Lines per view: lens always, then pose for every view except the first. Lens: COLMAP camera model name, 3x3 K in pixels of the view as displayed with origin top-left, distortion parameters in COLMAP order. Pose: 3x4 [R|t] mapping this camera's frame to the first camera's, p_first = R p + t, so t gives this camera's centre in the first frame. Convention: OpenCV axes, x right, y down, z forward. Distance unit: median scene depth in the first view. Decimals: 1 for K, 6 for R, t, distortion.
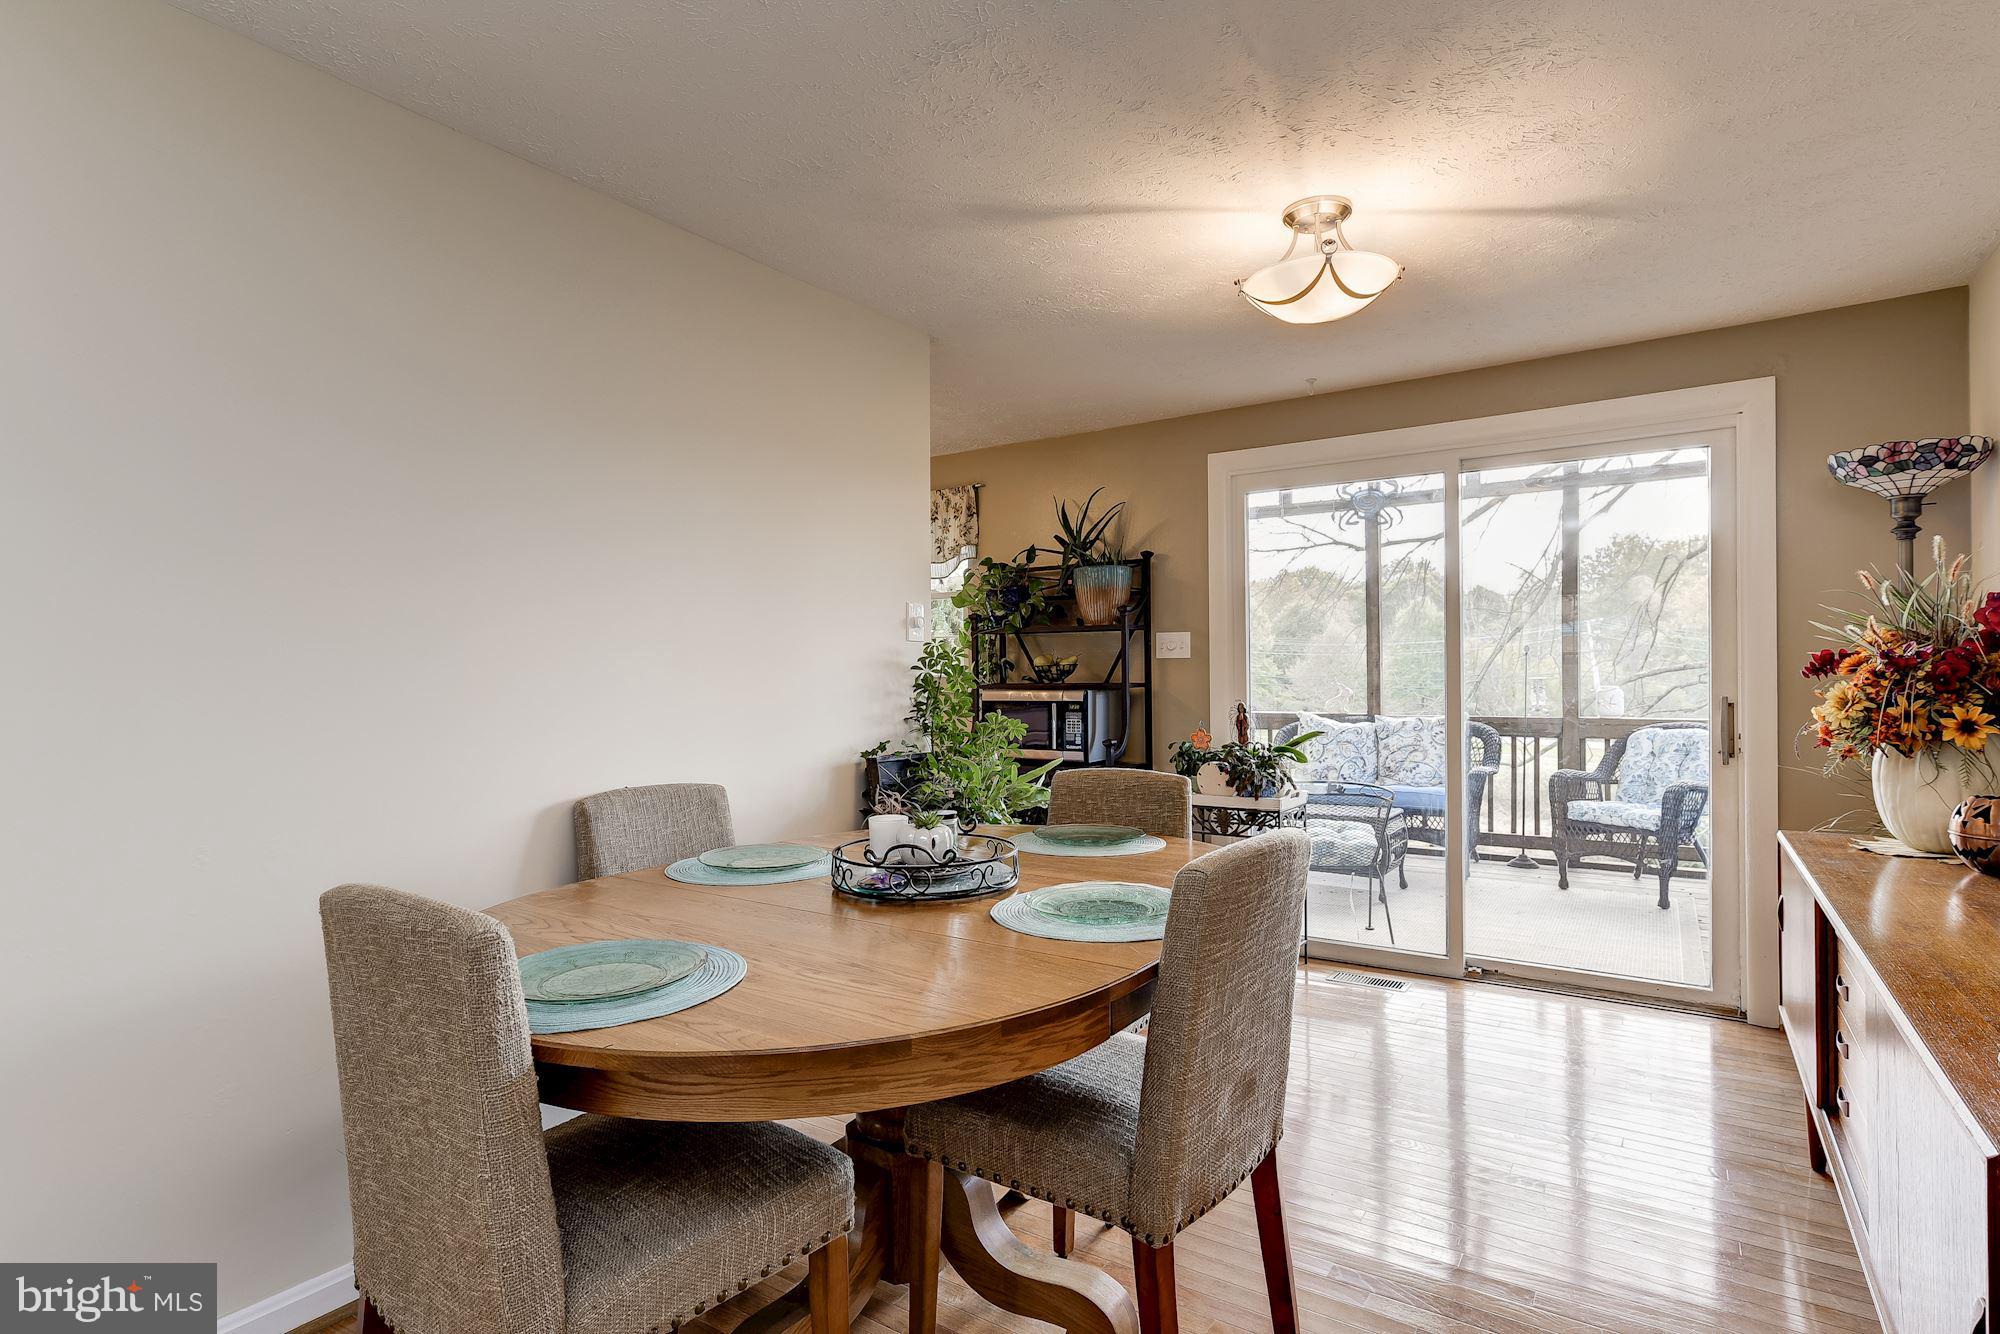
lens RADIAL K [[994.1, 0, 1004.4], [0, 994.1, 670.7], [0, 0, 1]] dist [-0.019881, 0.006810]
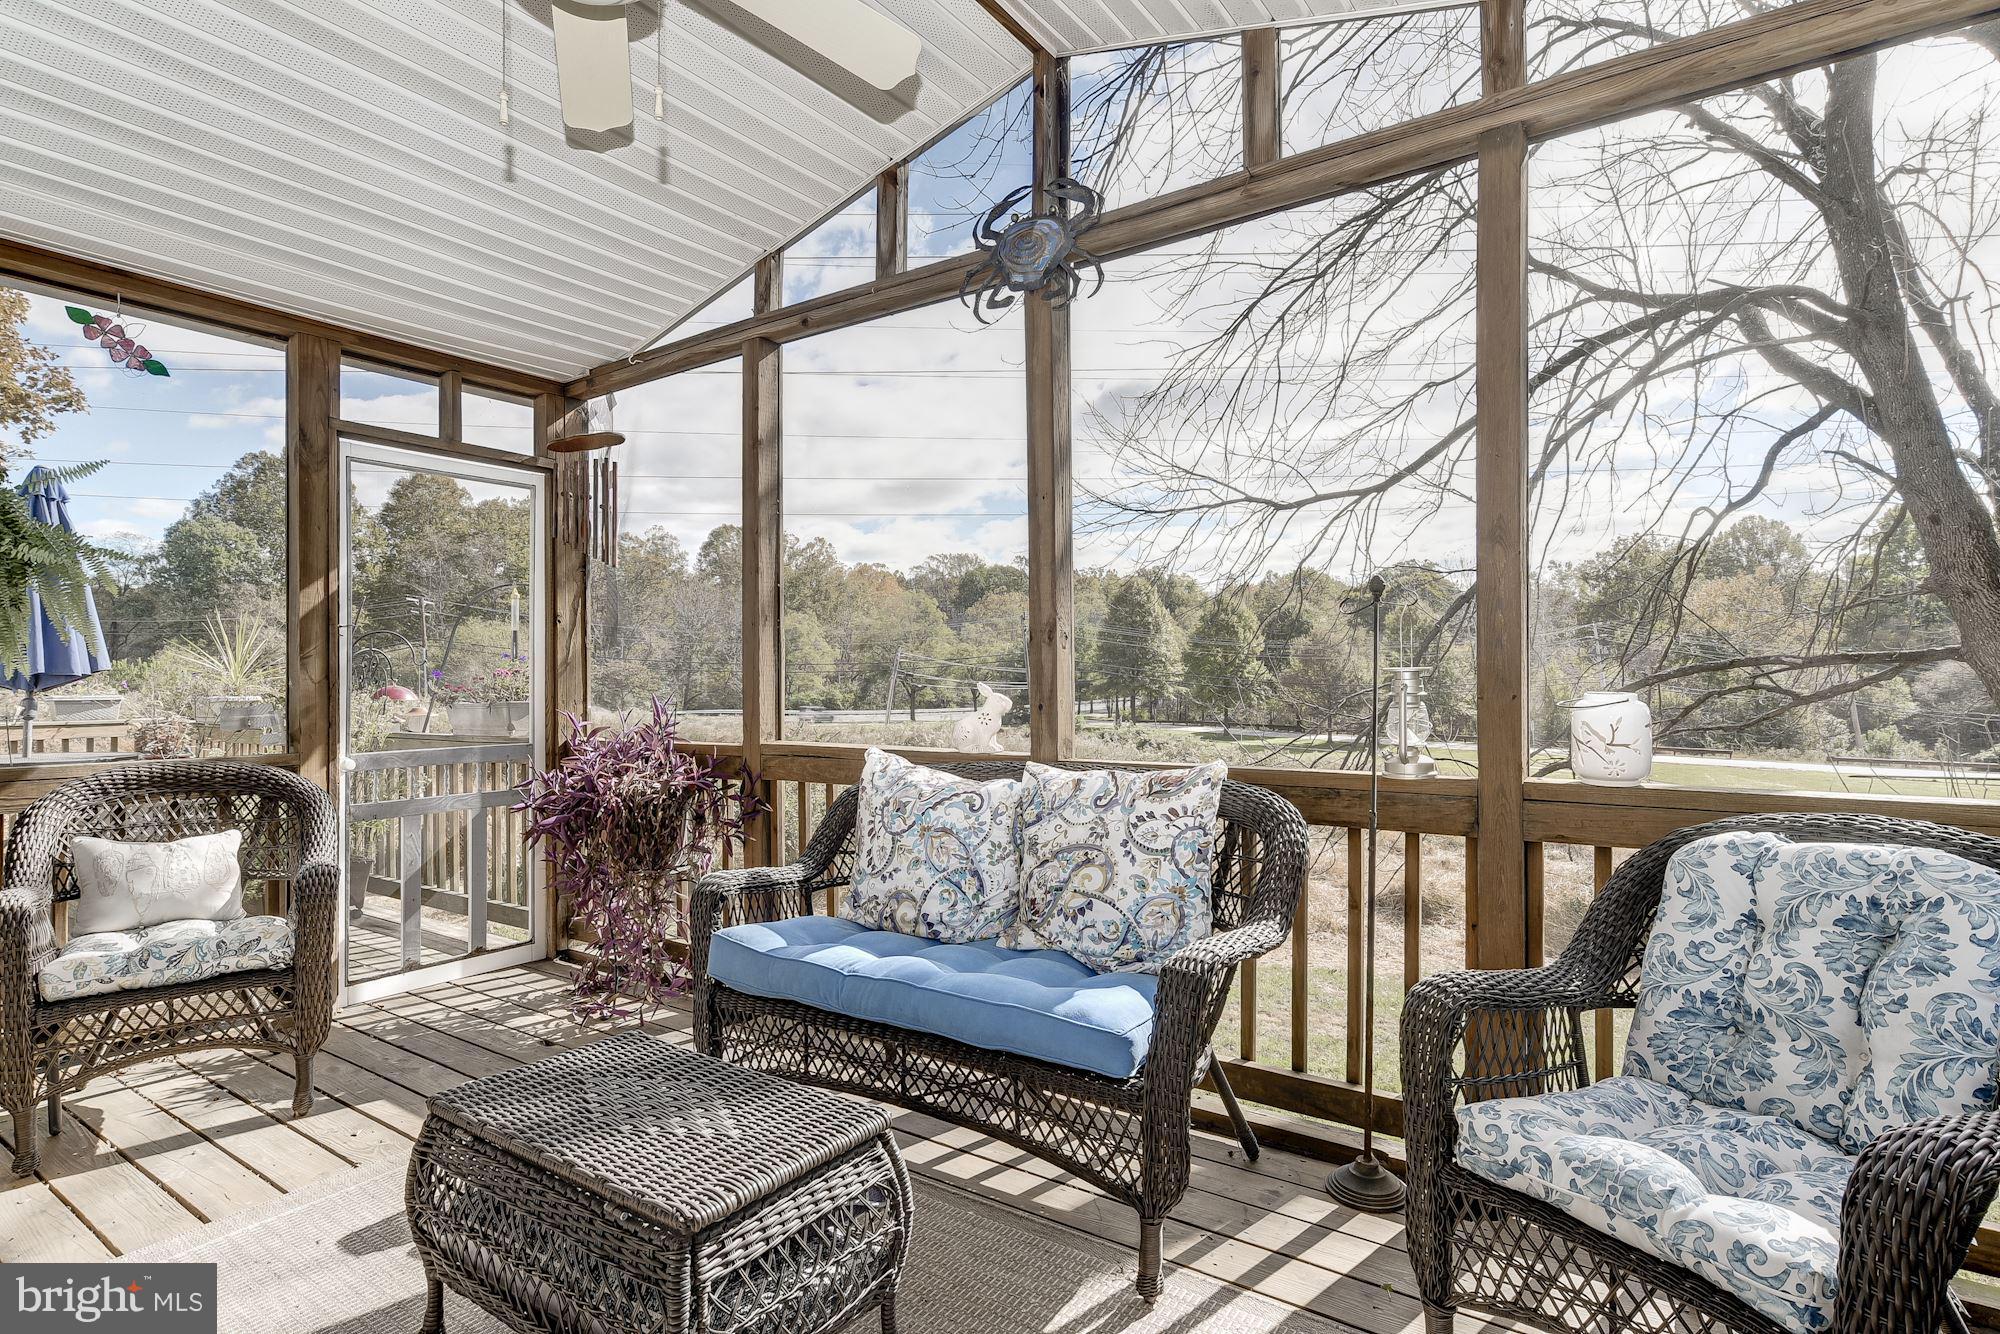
lens RADIAL K [[994.1, 0, 995.3], [0, 994.1, 674.2], [0, 0, 1]] dist [-0.019881, 0.006810]
pose [[0.999912, 0.005231, -0.012213, 0.389566], [-0.005221, 0.999986, 0.000871, 0.009273], [0.012217, -0.000807, 0.999925, 0.632699]]
